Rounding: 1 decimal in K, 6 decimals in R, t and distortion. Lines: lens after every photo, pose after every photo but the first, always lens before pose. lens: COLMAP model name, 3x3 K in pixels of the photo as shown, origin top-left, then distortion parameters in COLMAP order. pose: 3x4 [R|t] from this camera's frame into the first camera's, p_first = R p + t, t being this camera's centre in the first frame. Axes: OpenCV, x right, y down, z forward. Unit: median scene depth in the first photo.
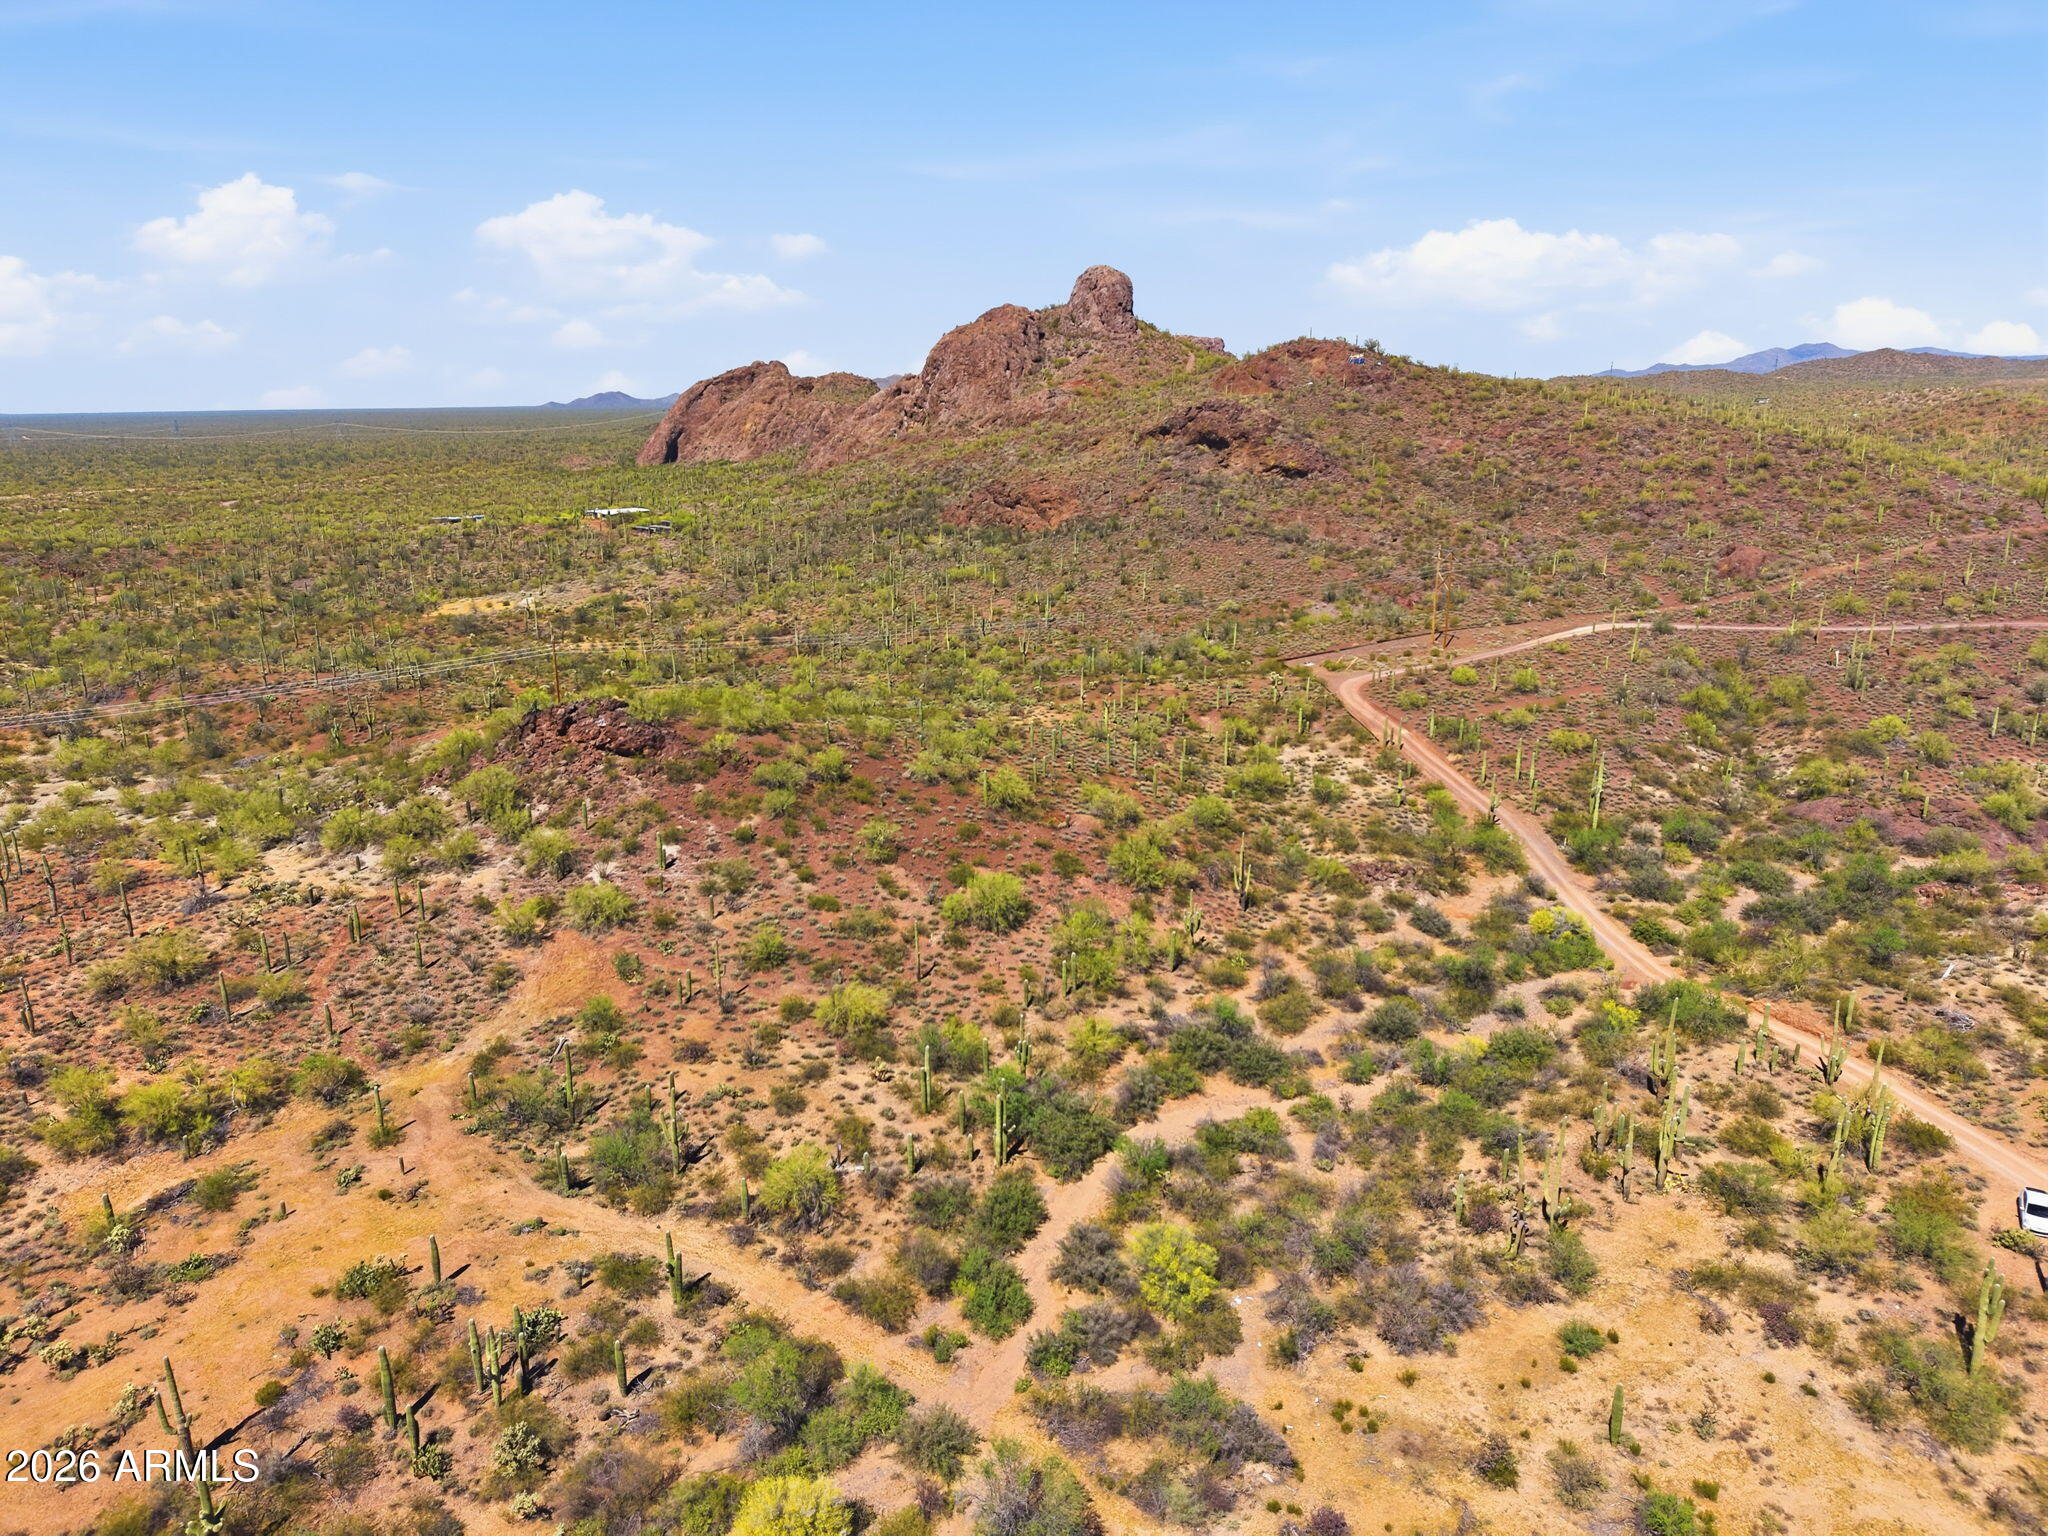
lens RADIAL K [[1360.5, 0, 1023.8], [0, 1360.5, 791.1], [0, 0, 1]] dist [0.036426, -0.034191]
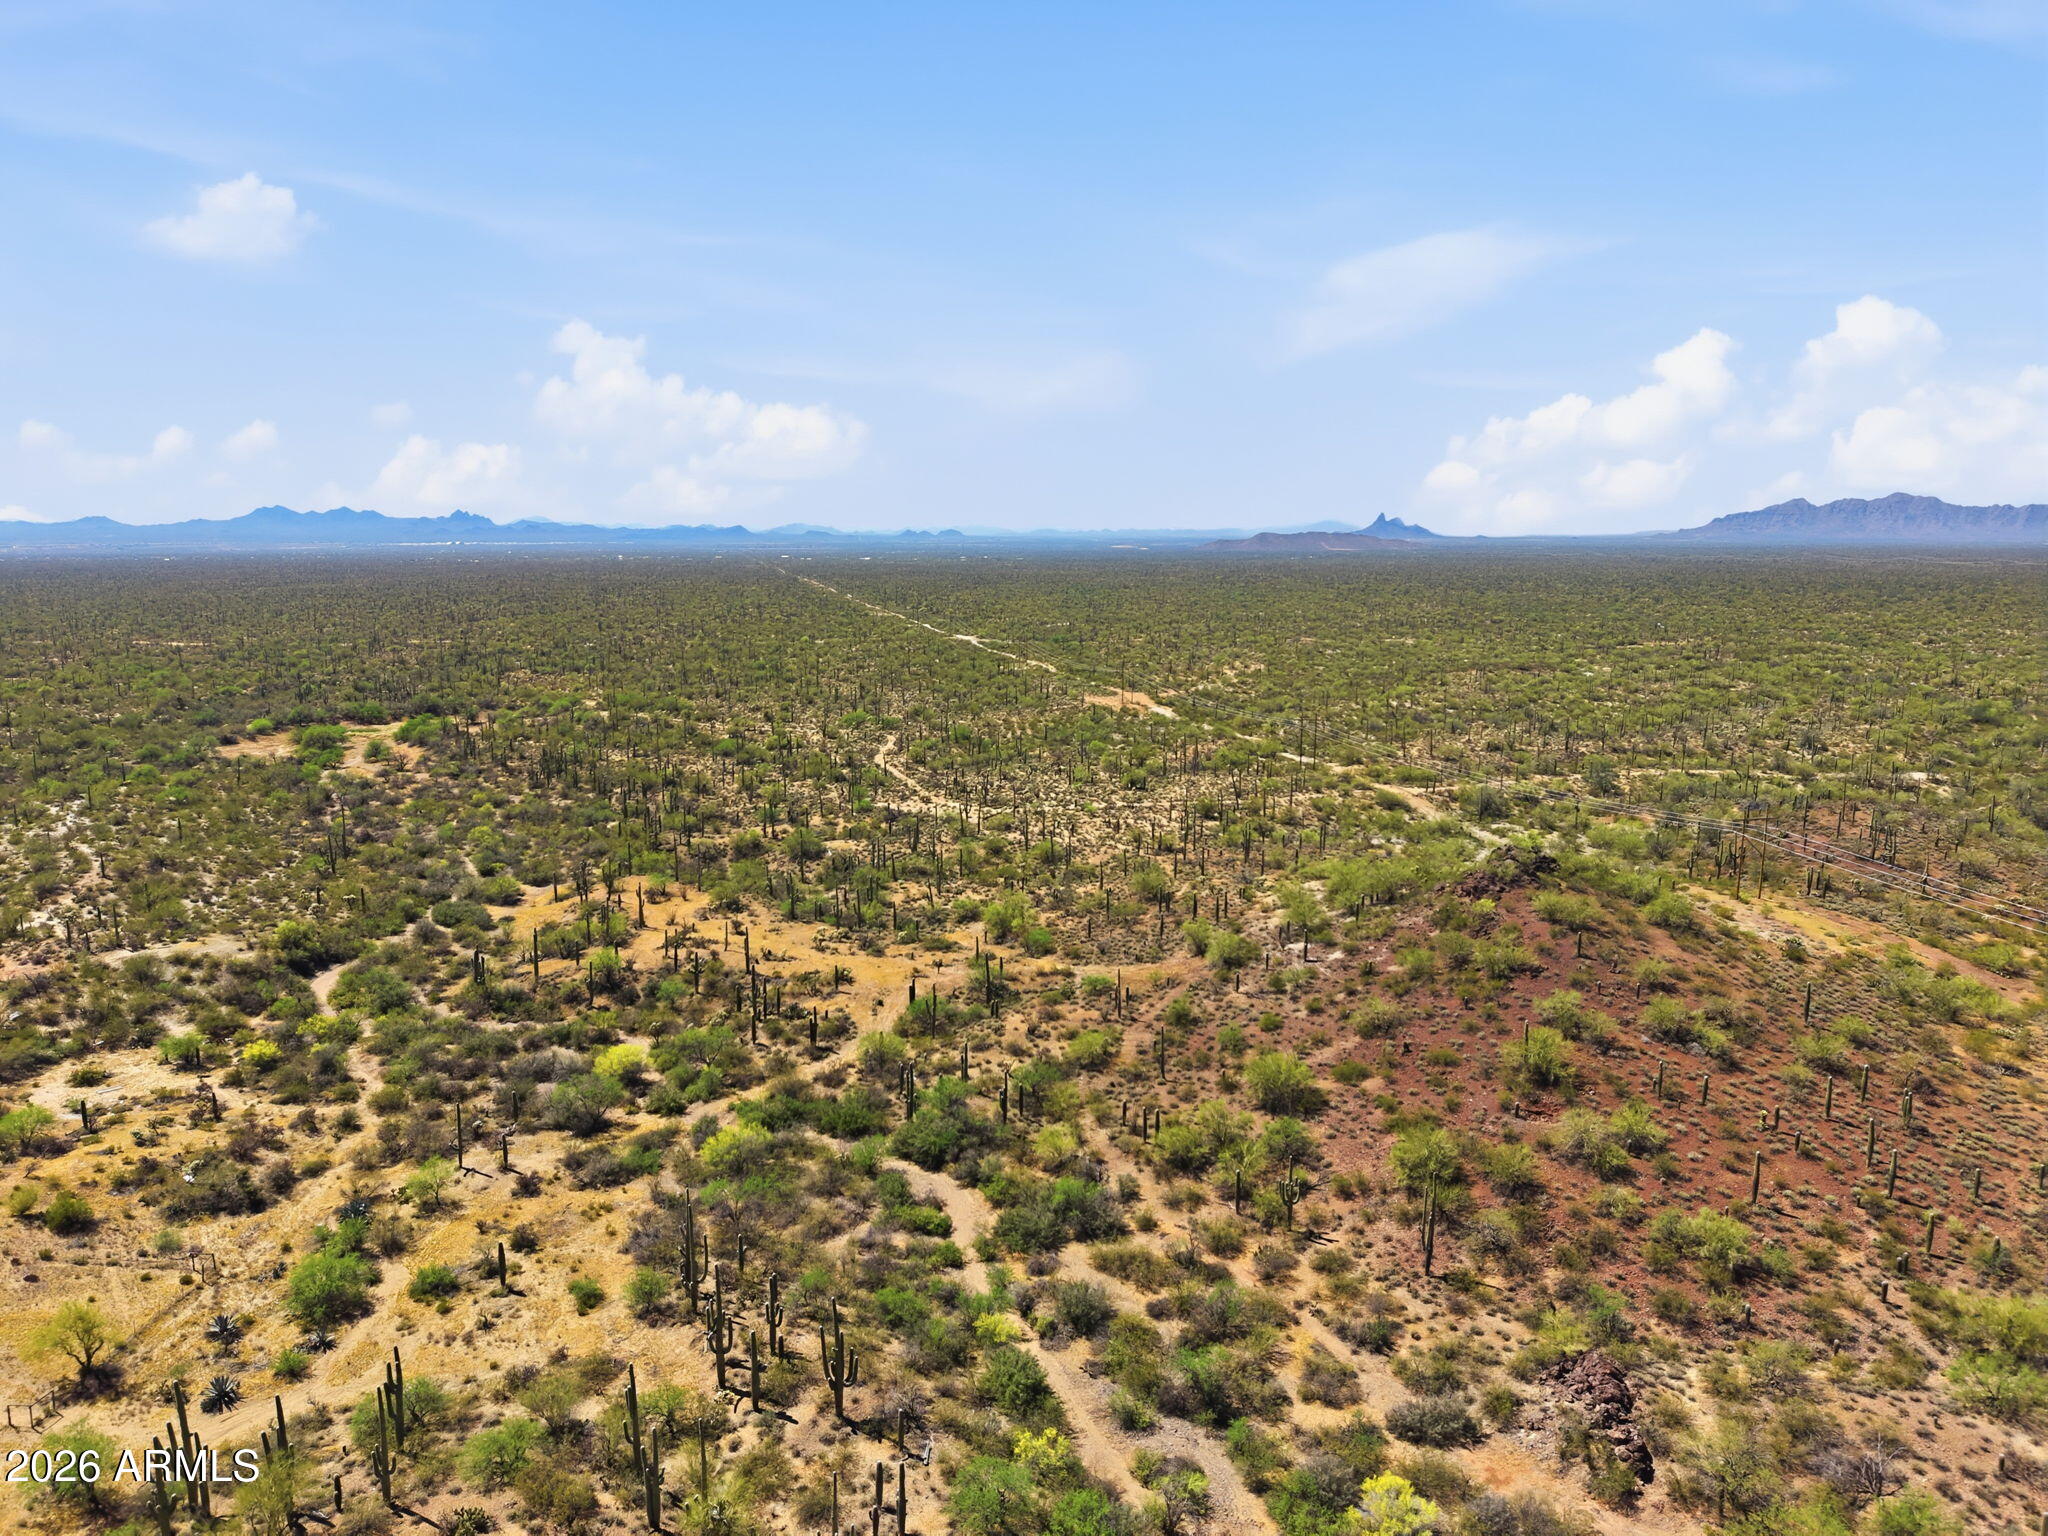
lens RADIAL K [[1360.5, 0, 1001.8], [0, 1360.5, 772.2], [0, 0, 1]] dist [0.036426, -0.034191]
pose [[-0.116614, 0.180679, -0.976604, 0.336420], [-0.273626, 0.939414, 0.206472, -0.101733], [0.954741, 0.291302, -0.060110, 0.279278]]
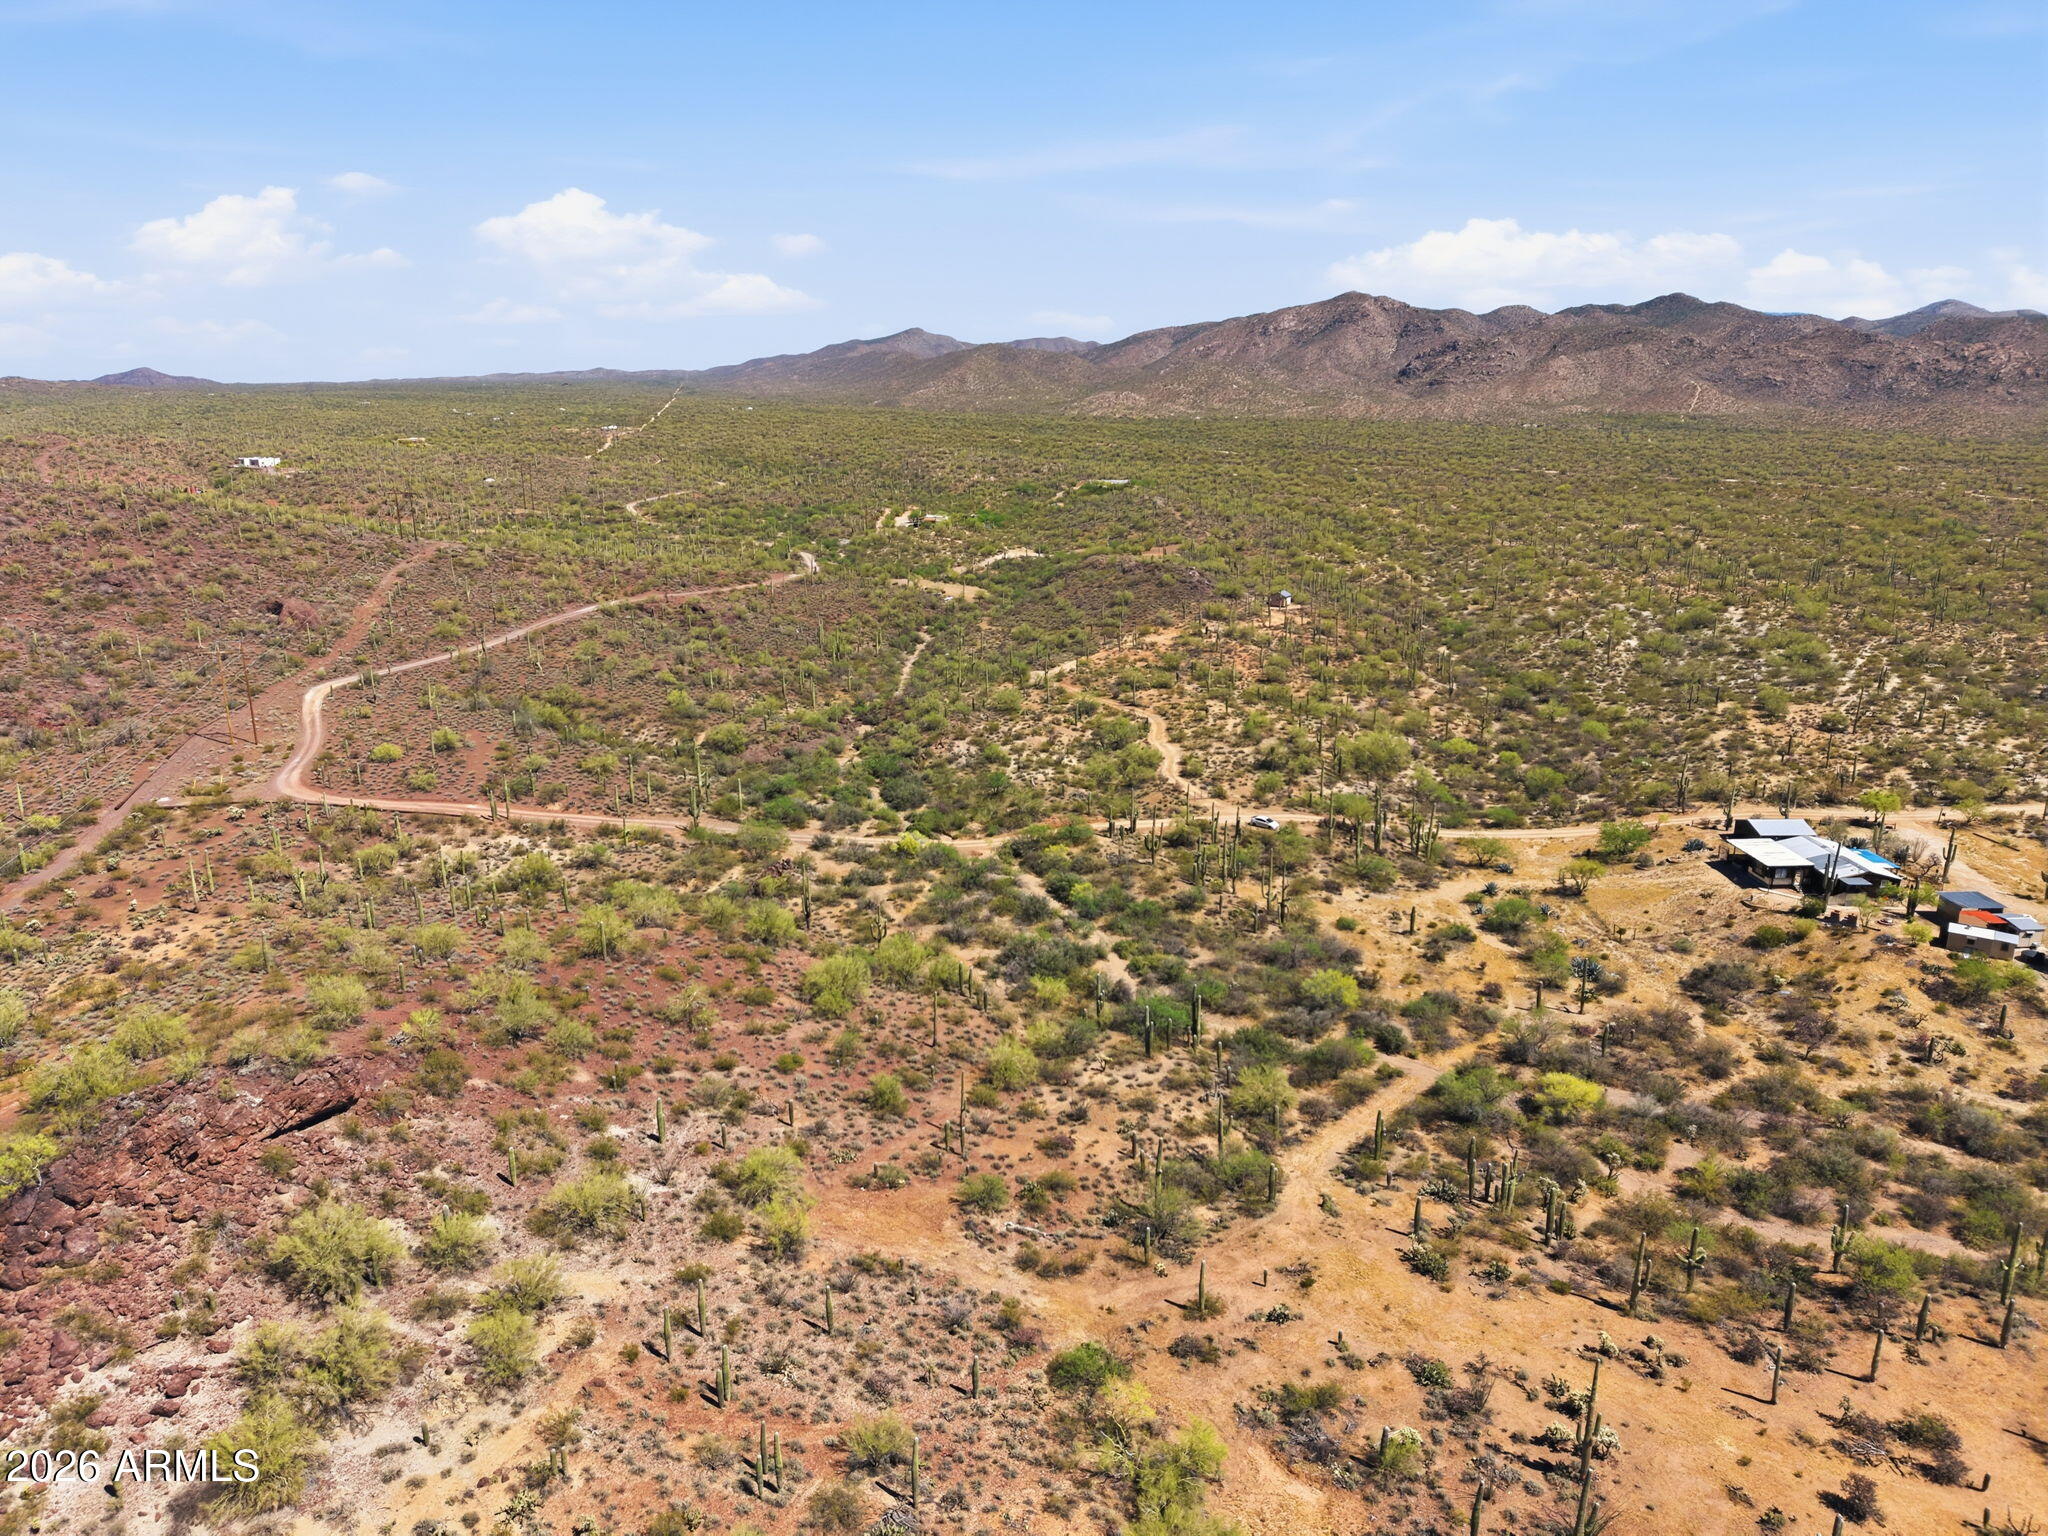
lens RADIAL K [[1360.5, 0, 1023.1], [0, 1360.5, 774.2], [0, 0, 1]] dist [0.036426, -0.034191]
pose [[0.094970, -0.261783, 0.960443, -0.345194], [0.280701, 0.932696, 0.226464, -0.094356], [-0.955085, 0.248090, 0.162061, 0.227775]]
